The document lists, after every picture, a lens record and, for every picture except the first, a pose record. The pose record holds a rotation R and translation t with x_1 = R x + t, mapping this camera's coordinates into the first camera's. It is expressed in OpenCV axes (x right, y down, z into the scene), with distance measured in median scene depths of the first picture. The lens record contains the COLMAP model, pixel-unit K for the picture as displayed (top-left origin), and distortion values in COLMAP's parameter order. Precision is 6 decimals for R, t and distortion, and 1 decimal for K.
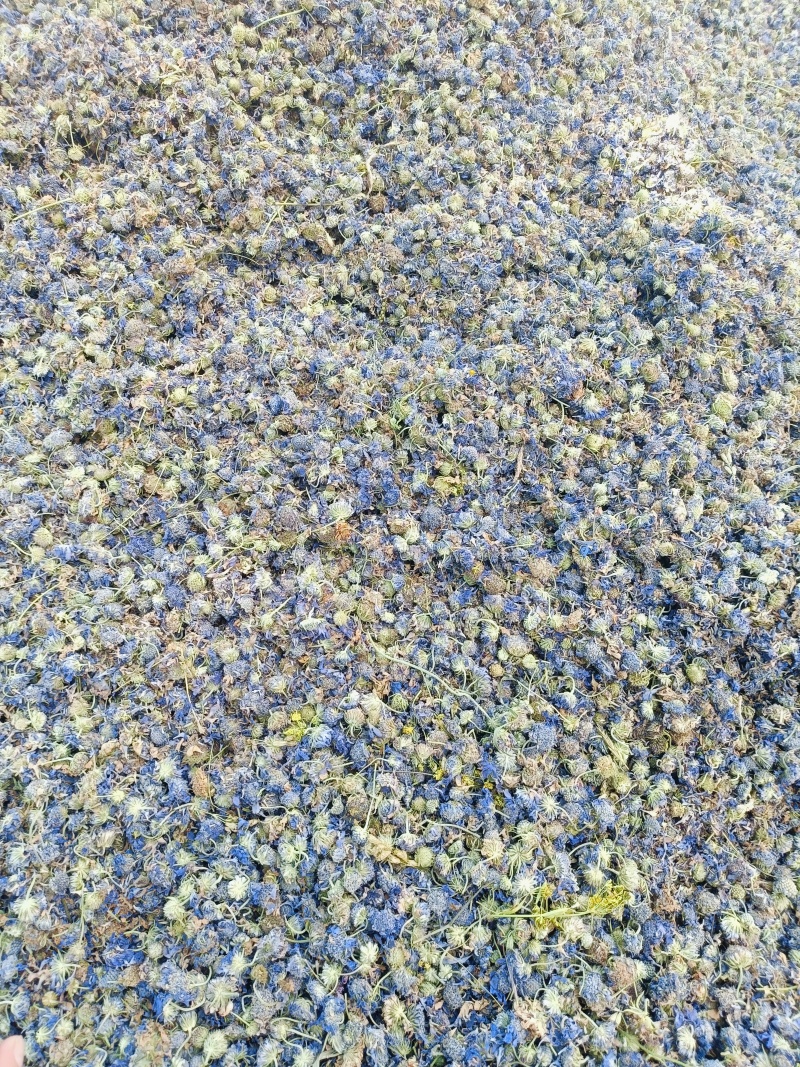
lens RADIAL K [[791.4, 0, 400.0], [0, 791.4, 533.5], [0, 0, 1]] dist [0.001930, -0.008274]
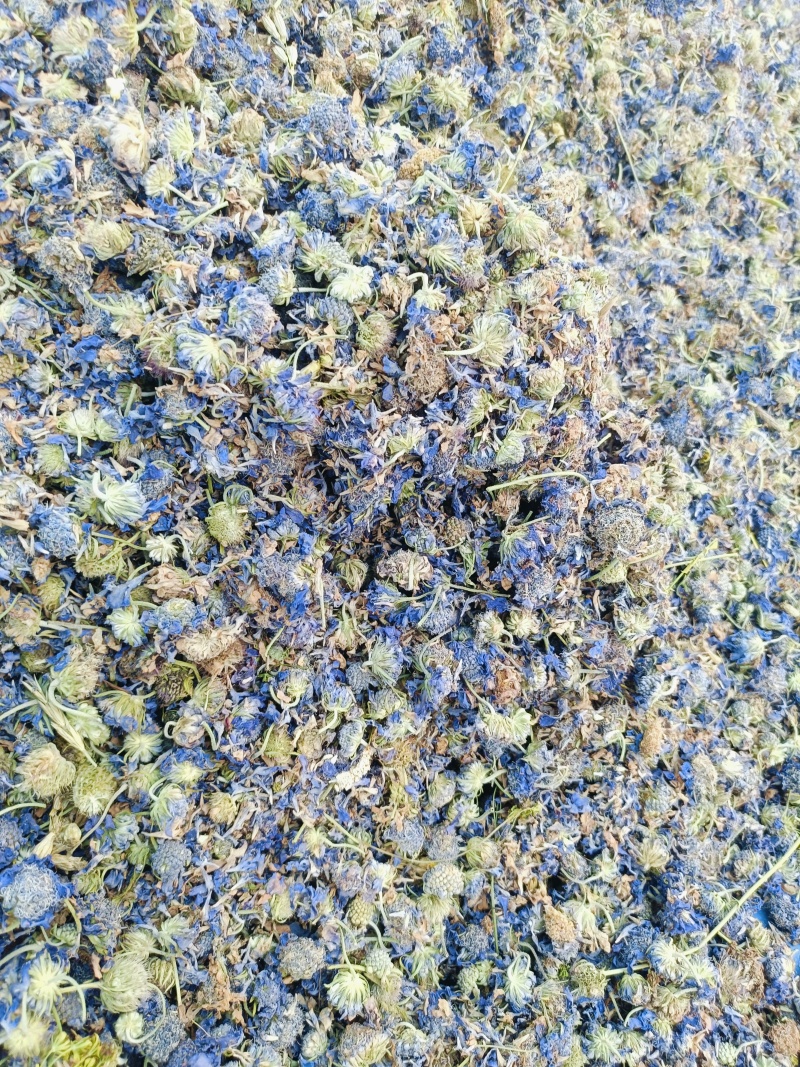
lens RADIAL K [[791.4, 0, 400.0], [0, 791.4, 533.5], [0, 0, 1]] dist [0.001930, -0.008274]
pose [[0.943327, -0.194902, 0.268603, 0.346063], [0.105426, 0.943444, 0.314322, 0.050455], [-0.314673, -0.268190, 0.910524, 0.558093]]
